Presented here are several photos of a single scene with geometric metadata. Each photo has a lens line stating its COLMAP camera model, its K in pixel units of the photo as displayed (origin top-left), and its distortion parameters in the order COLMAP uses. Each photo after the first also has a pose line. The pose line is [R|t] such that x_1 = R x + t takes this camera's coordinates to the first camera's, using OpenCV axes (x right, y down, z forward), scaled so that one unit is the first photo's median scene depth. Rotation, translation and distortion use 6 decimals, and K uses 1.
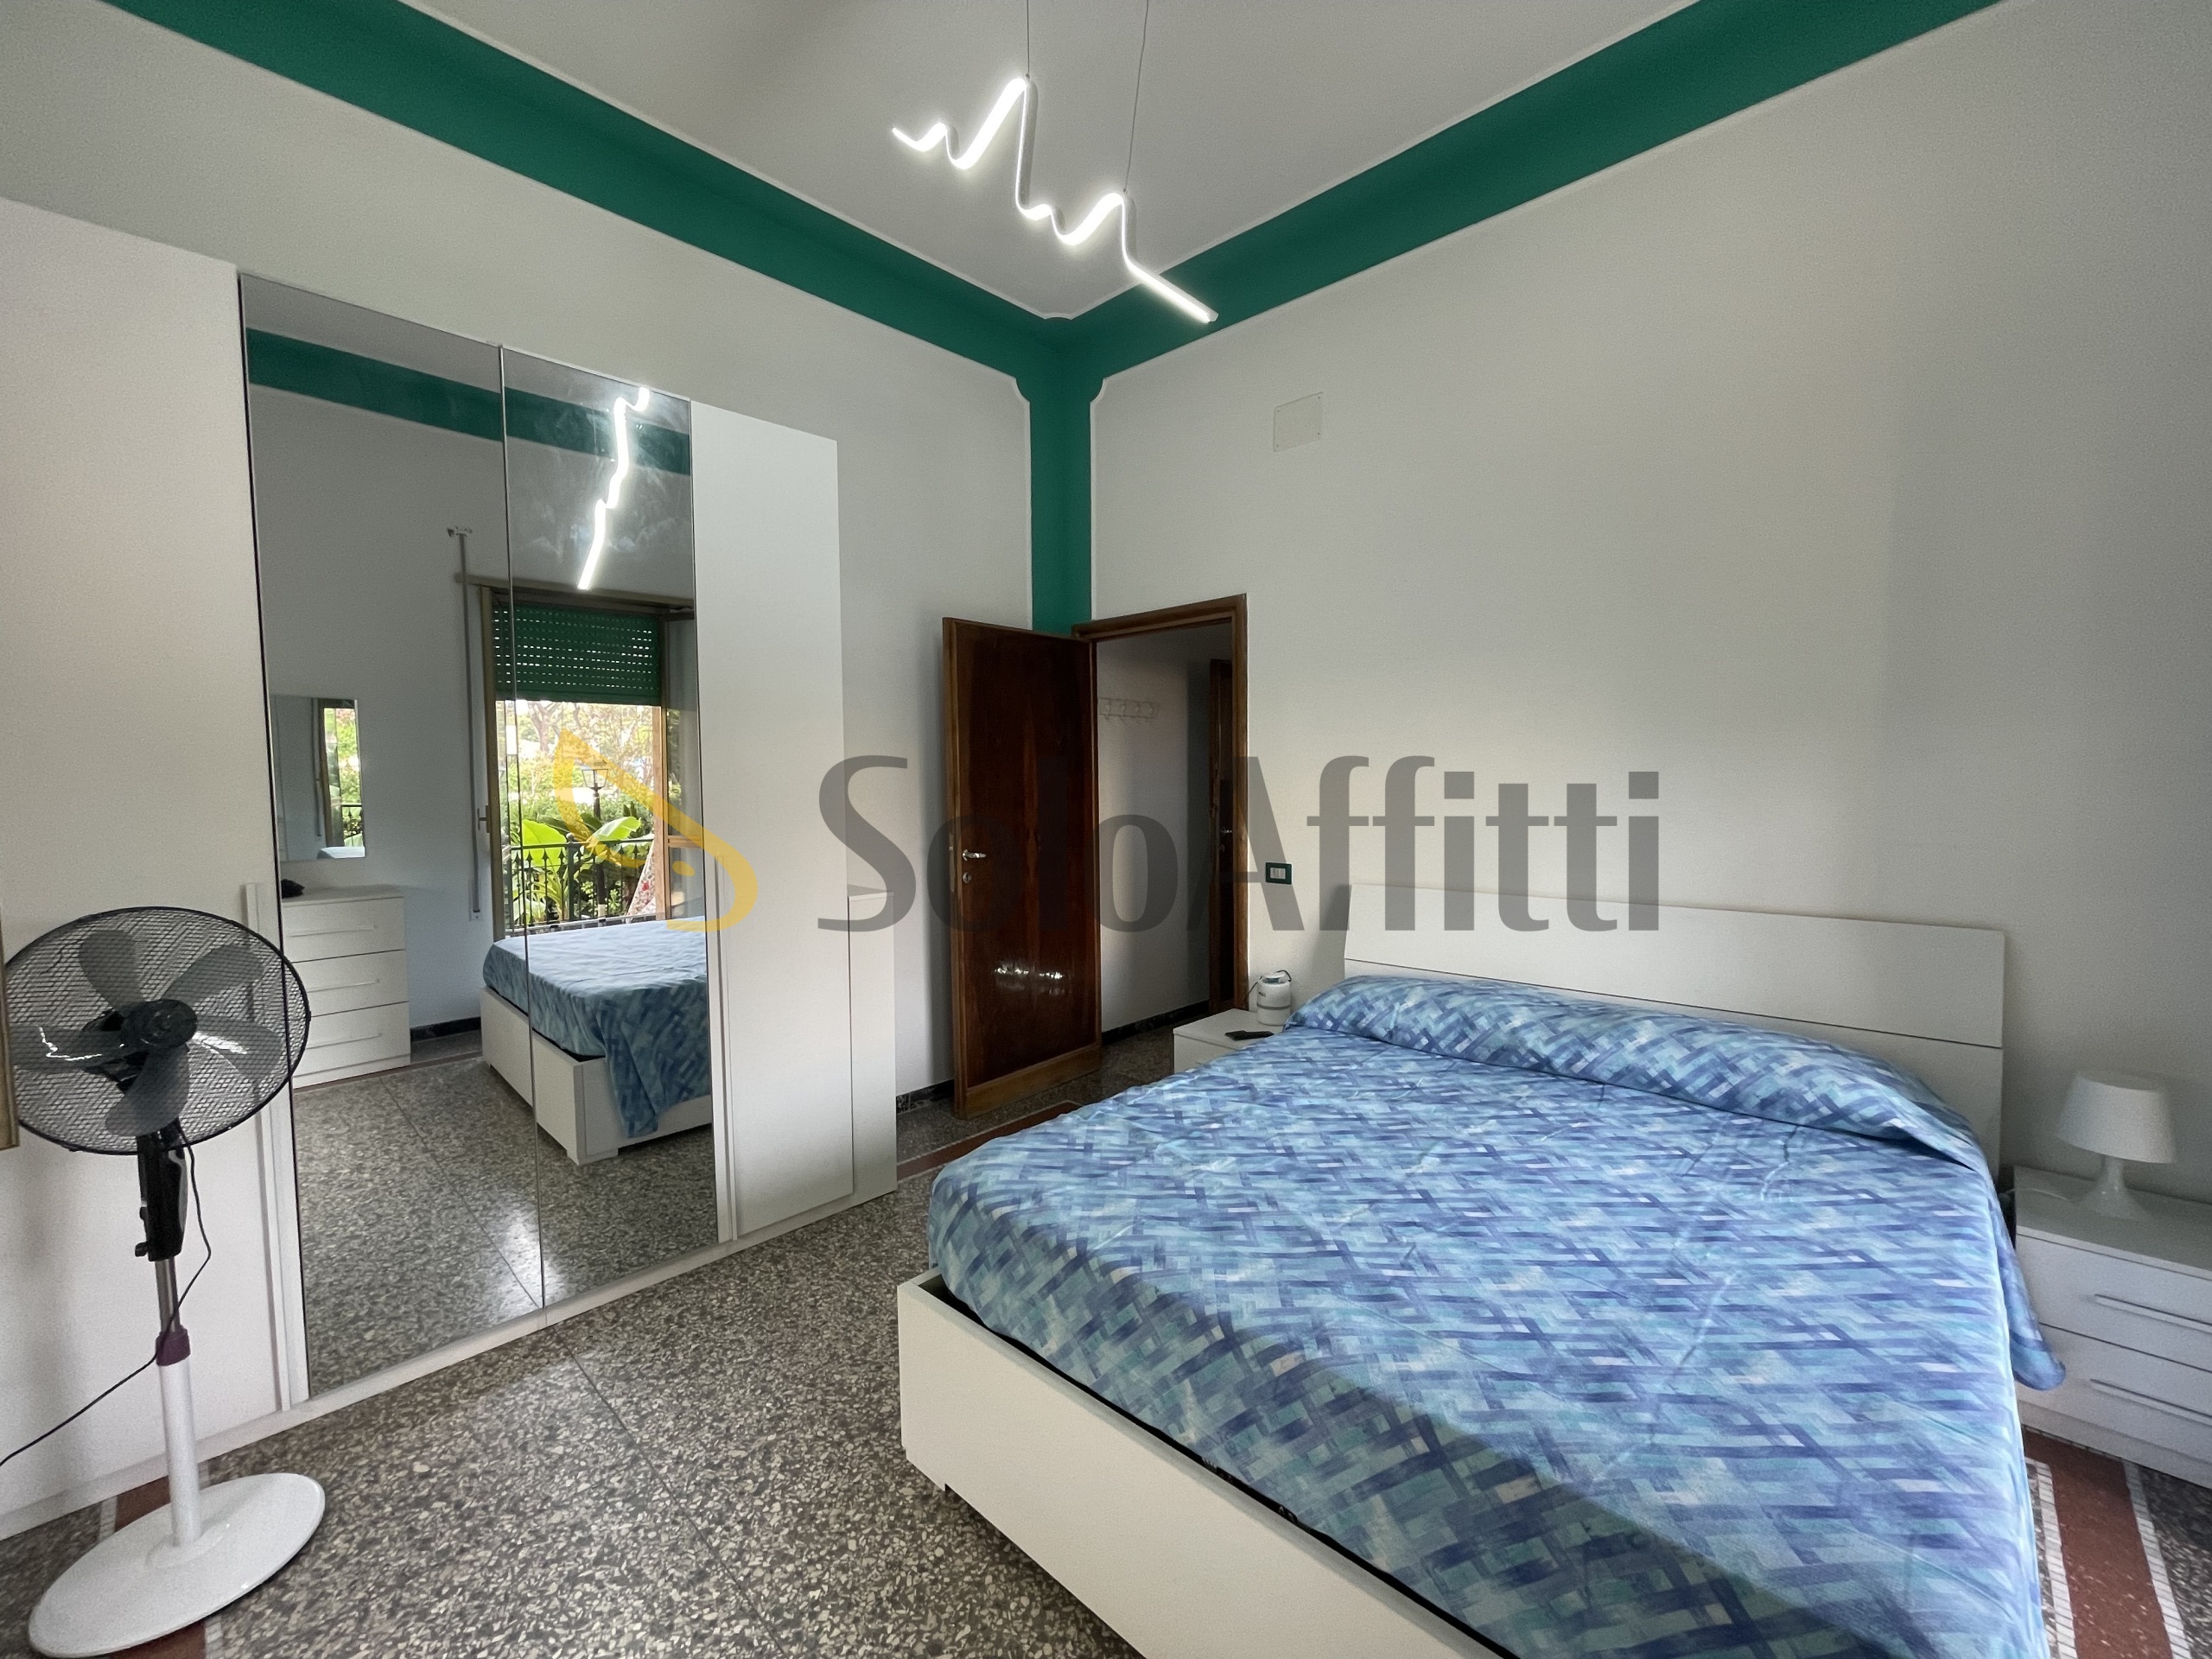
lens RADIAL K [[892.2, 0, 1102.0], [0, 892.2, 832.1], [0, 0, 1]] dist [0.004467, -0.002494]
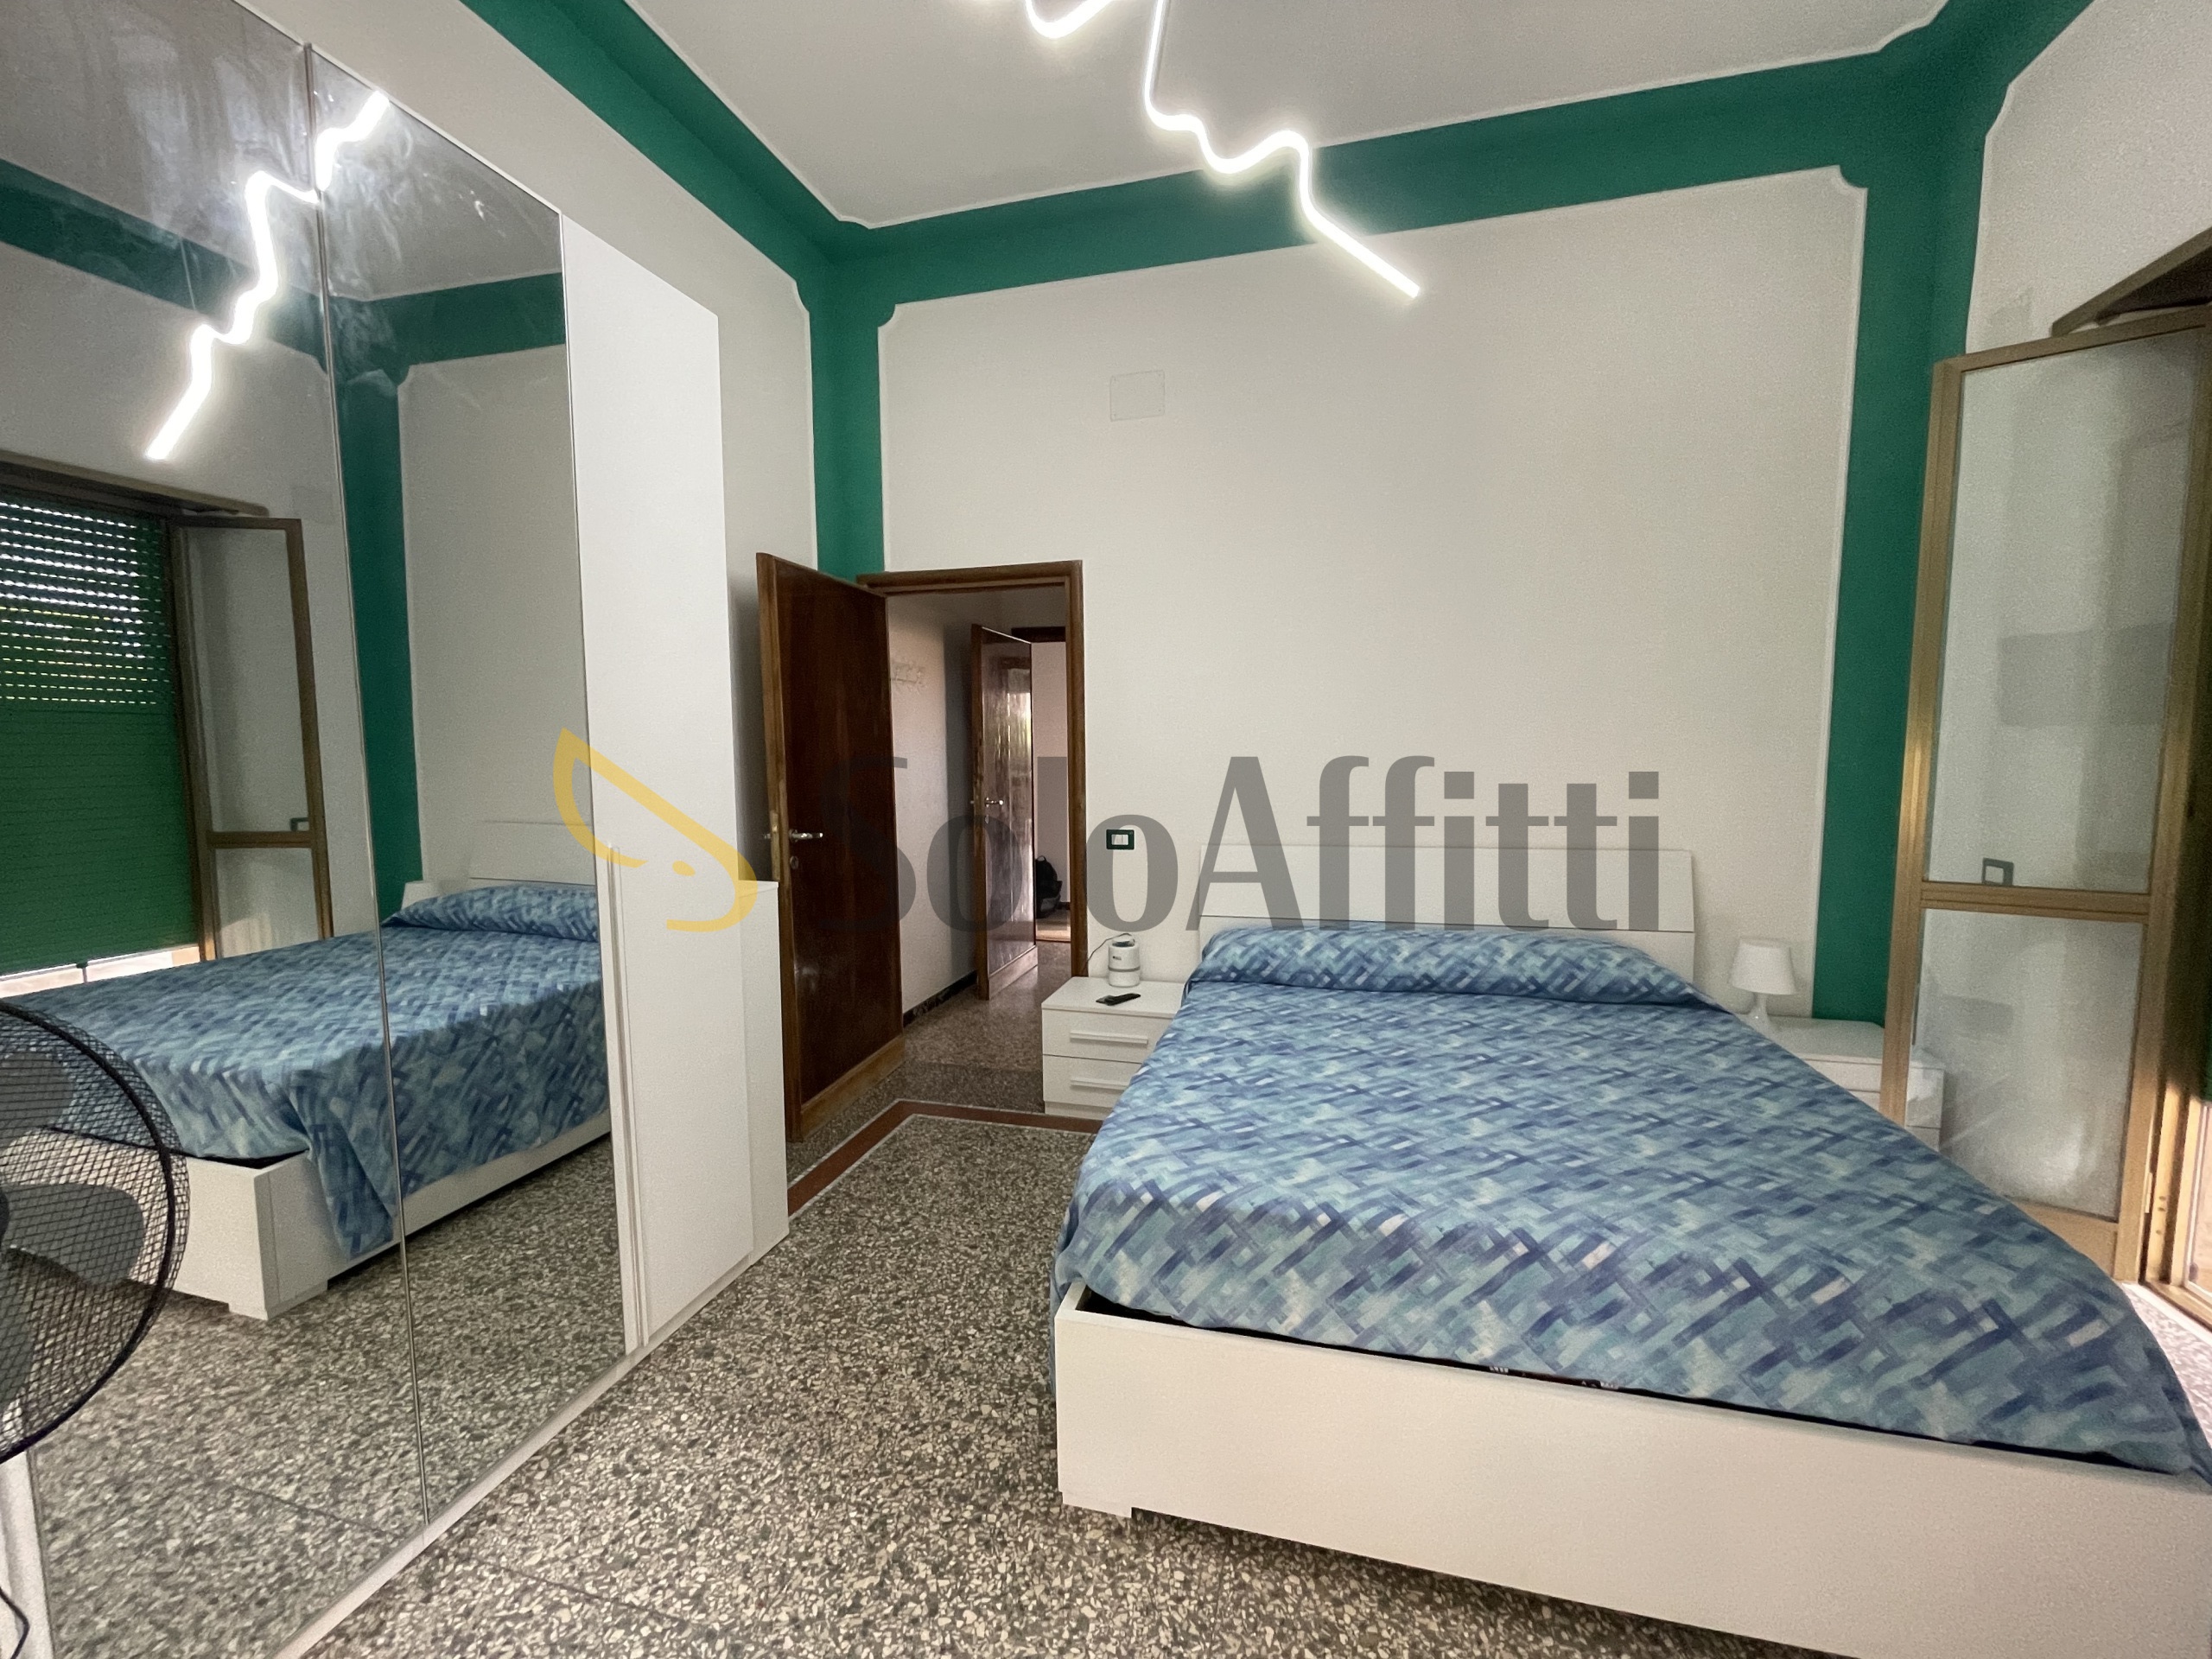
lens RADIAL K [[891.0, 0, 1113.0], [0, 891.0, 833.9], [0, 0, 1]] dist [0.000352, 0.000148]
pose [[0.878127, -0.041987, 0.476581, -0.536210], [0.025952, 0.998855, 0.040181, -0.001529], [-0.477723, -0.022915, 0.878212, 0.196656]]
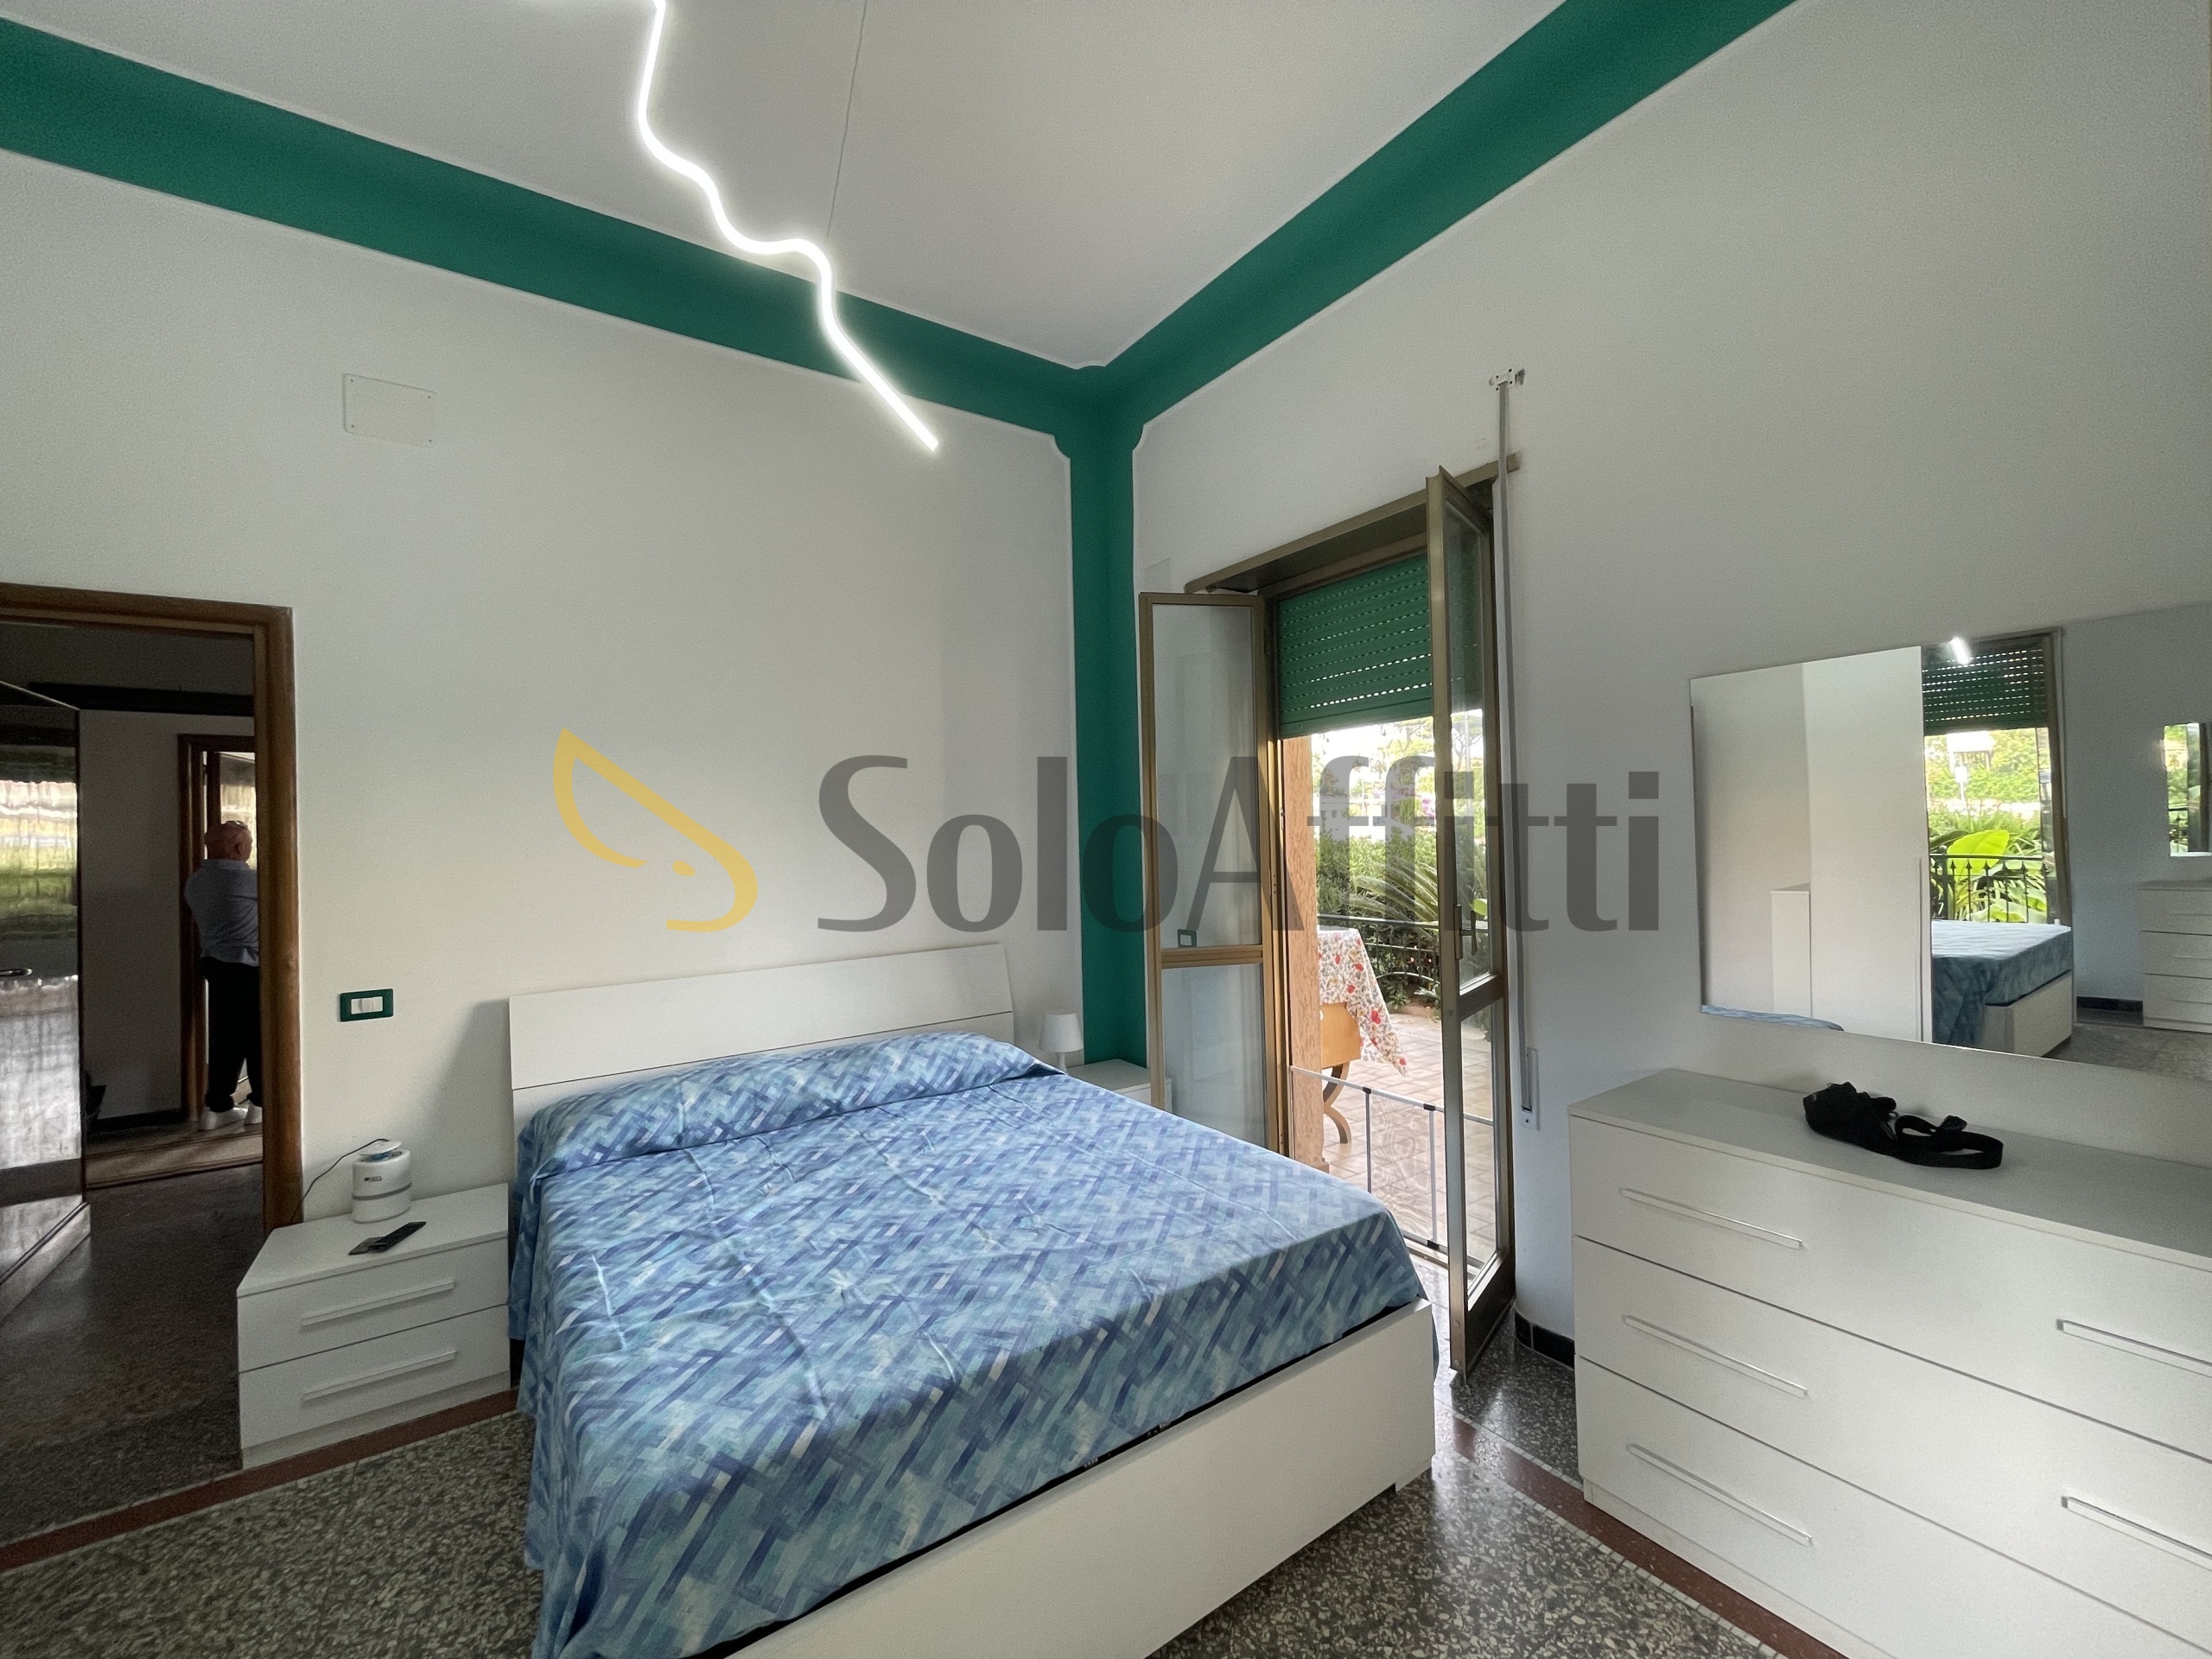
lens RADIAL K [[892.2, 0, 1102.0], [0, 892.2, 832.1], [0, 0, 1]] dist [0.004467, -0.002494]
pose [[0.215793, 0.011092, 0.976376, -0.686273], [0.080142, 0.996361, -0.029031, -0.043893], [-0.973145, 0.084514, 0.214119, 0.461610]]
